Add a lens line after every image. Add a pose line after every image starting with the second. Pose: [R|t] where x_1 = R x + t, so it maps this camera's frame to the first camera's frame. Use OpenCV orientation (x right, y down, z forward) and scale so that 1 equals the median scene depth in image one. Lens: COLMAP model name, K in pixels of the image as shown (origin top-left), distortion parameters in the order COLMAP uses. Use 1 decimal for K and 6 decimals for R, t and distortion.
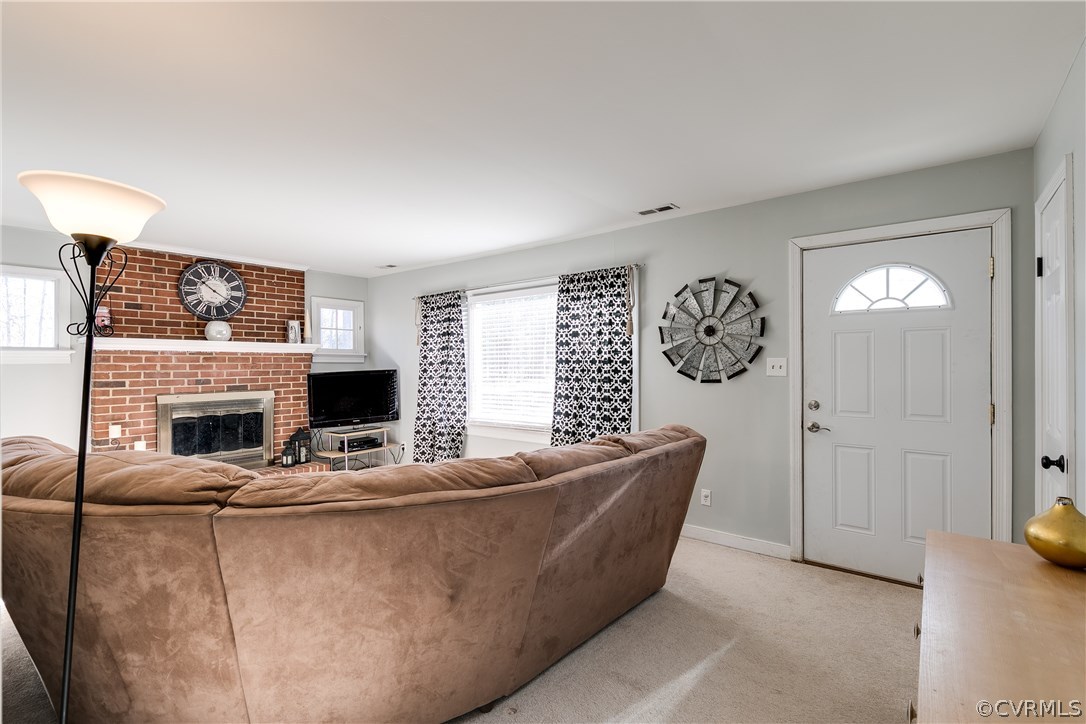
lens RADIAL K [[502.7, 0, 534.5], [0, 502.7, 362.0], [0, 0, 1]] dist [0.007552, -0.001521]
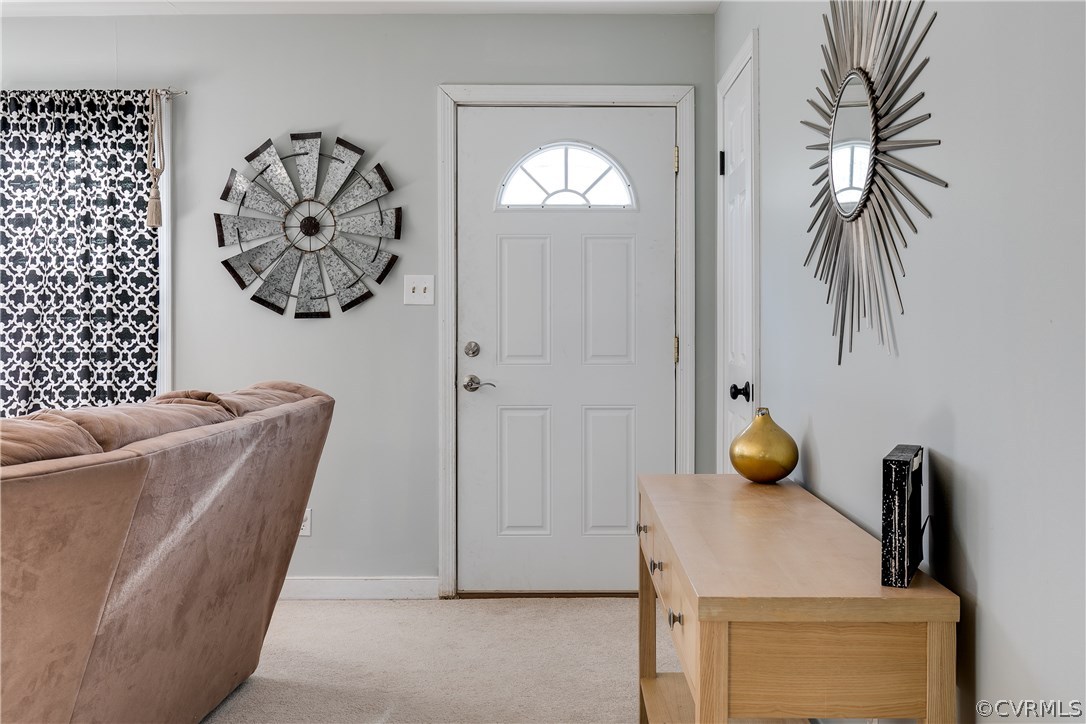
lens RADIAL K [[1107.0, 0, 545.9], [0, 1107.0, 364.2], [0, 0, 1]] dist [0.015333, 0.000000]
pose [[0.768424, -0.002265, 0.639937, -0.294637], [-0.000892, 0.999989, 0.004611, 0.104497], [-0.639940, -0.004114, 0.768414, -0.154740]]
